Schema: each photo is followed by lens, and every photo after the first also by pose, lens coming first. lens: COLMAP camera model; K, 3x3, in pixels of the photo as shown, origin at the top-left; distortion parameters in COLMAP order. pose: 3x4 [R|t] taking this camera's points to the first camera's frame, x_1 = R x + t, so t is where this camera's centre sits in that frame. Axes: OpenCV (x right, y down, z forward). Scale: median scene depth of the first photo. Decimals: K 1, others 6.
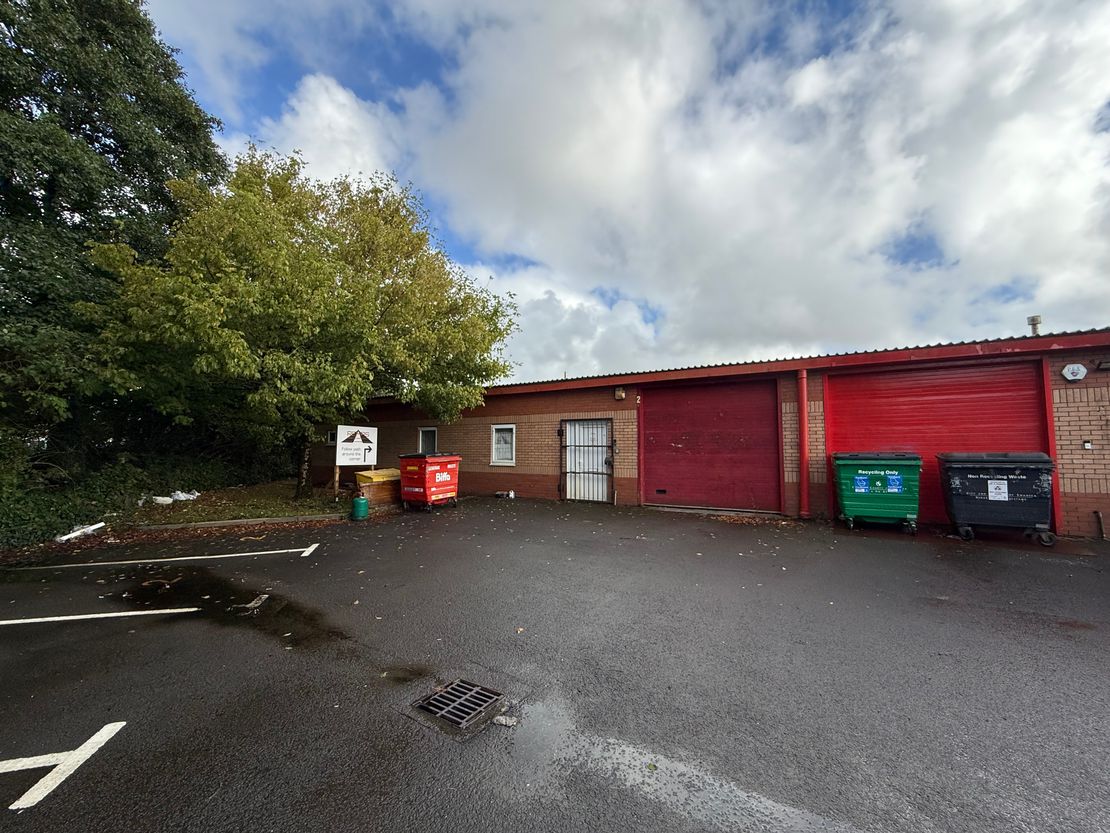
lens RADIAL K [[444.2, 0, 543.2], [0, 444.2, 408.8], [0, 0, 1]] dist [0.007343, -0.000464]
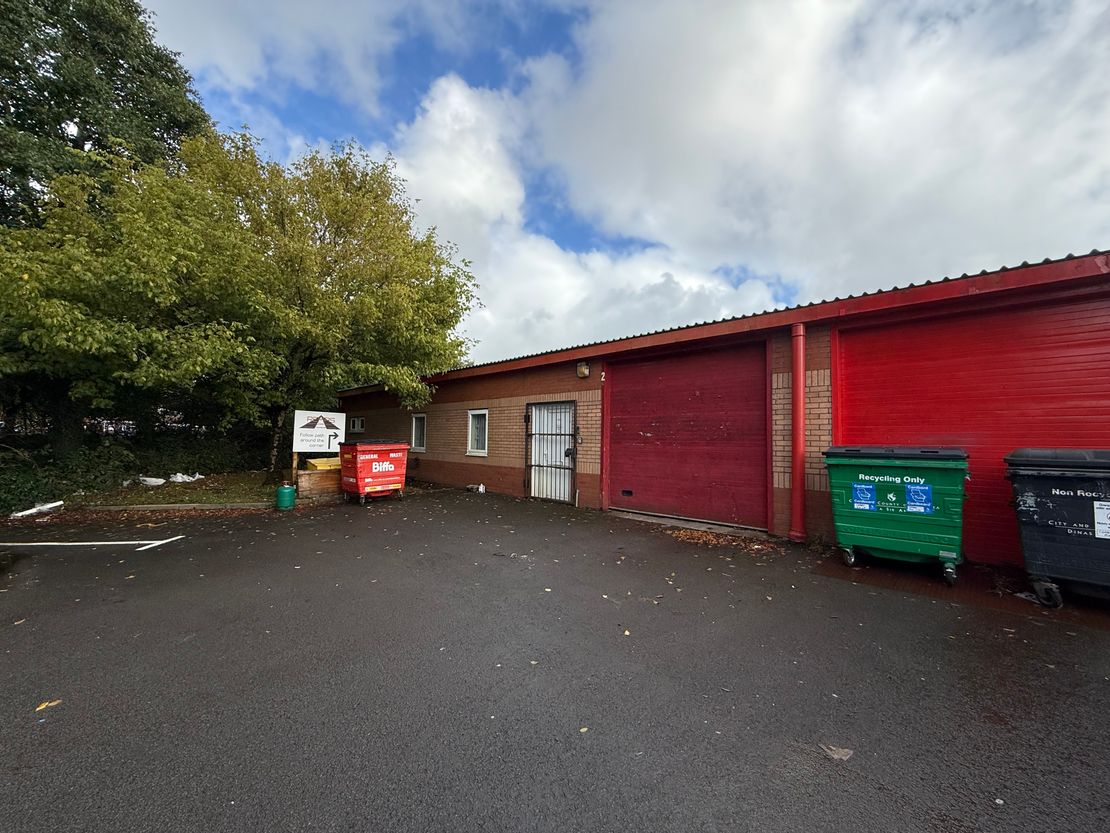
lens RADIAL K [[444.2, 0, 550.7], [0, 444.2, 408.0], [0, 0, 1]] dist [0.007343, -0.000464]
pose [[0.968725, -0.005901, -0.248068, 0.444688], [0.011229, 0.999735, 0.020072, 0.026315], [0.247884, -0.022230, 0.968535, 0.284063]]
